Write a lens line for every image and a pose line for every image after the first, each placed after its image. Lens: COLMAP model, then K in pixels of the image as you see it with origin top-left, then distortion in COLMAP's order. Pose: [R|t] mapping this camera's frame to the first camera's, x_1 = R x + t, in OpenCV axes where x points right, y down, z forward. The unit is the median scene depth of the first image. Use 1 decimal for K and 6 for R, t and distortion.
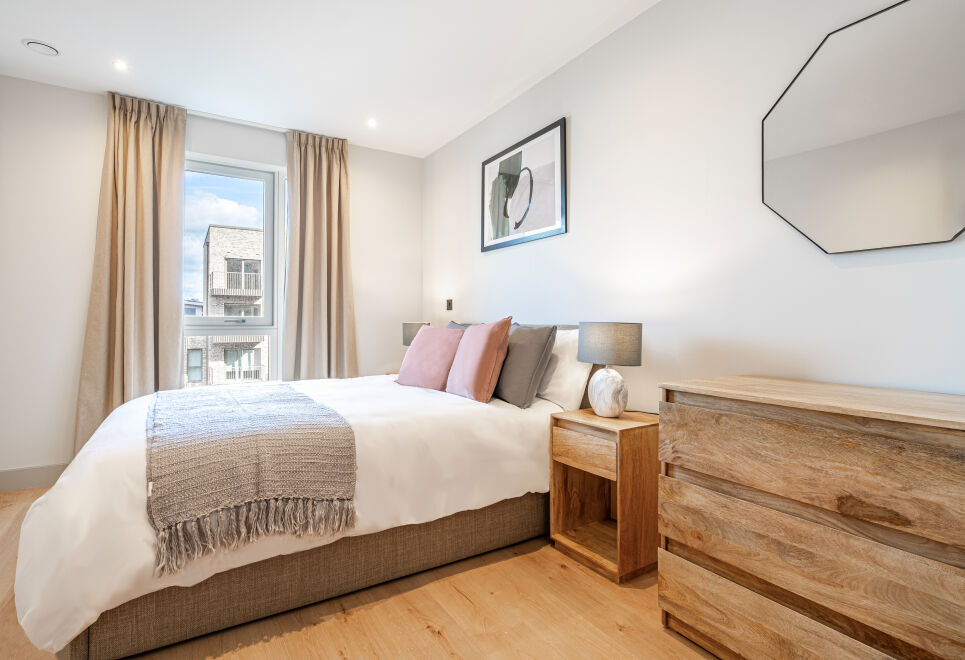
lens RADIAL K [[468.3, 0, 487.2], [0, 468.3, 328.3], [0, 0, 1]] dist [-0.005740, 0.005618]
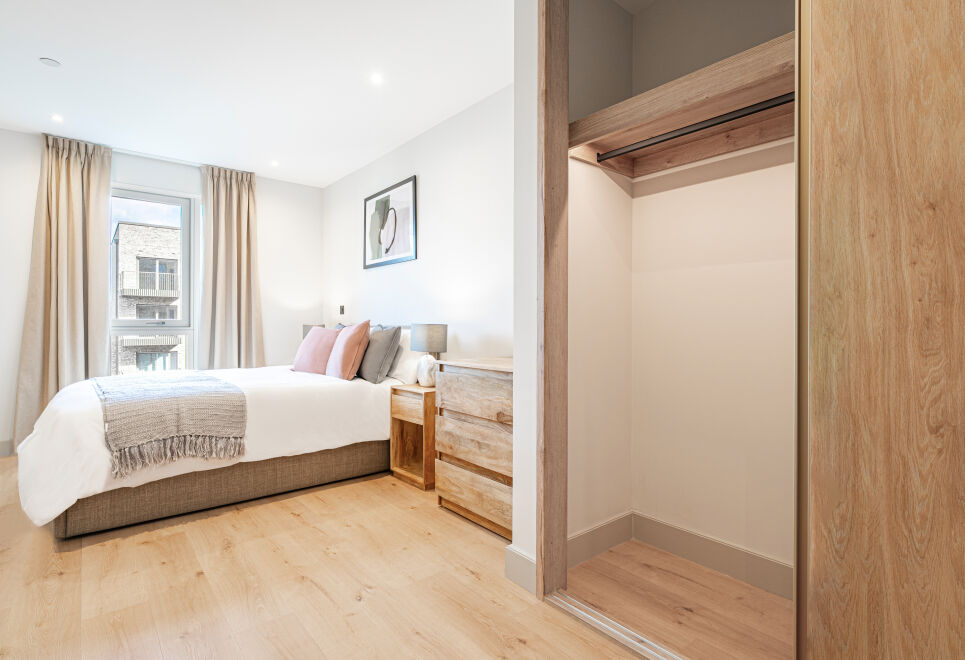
lens RADIAL K [[468.3, 0, 483.0], [0, 468.3, 332.0], [0, 0, 1]] dist [-0.005740, 0.005618]
pose [[0.991813, -0.001771, 0.127684, 0.230645], [0.001239, 0.999990, 0.004246, 0.006462], [-0.127691, -0.004053, 0.991806, -0.487926]]
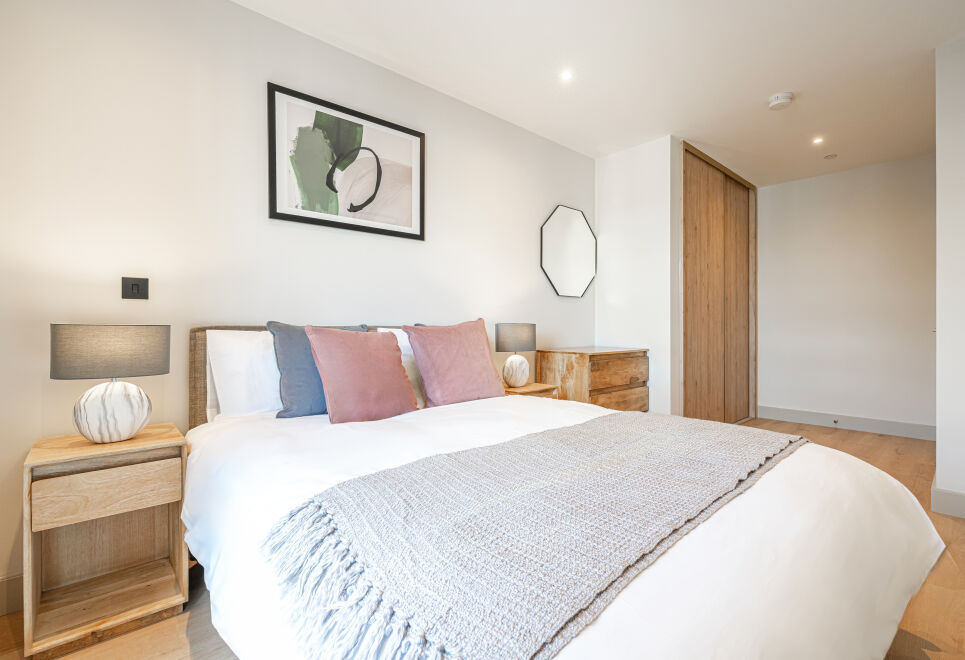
lens RADIAL K [[451.7, 0, 492.1], [0, 451.7, 328.3], [0, 0, 1]] dist [-0.003515, -0.000787]
pose [[-0.156835, -0.014597, 0.987517, -1.102528], [0.008675, 0.999832, 0.016157, -0.020588], [-0.987587, 0.011101, -0.156682, 1.247315]]
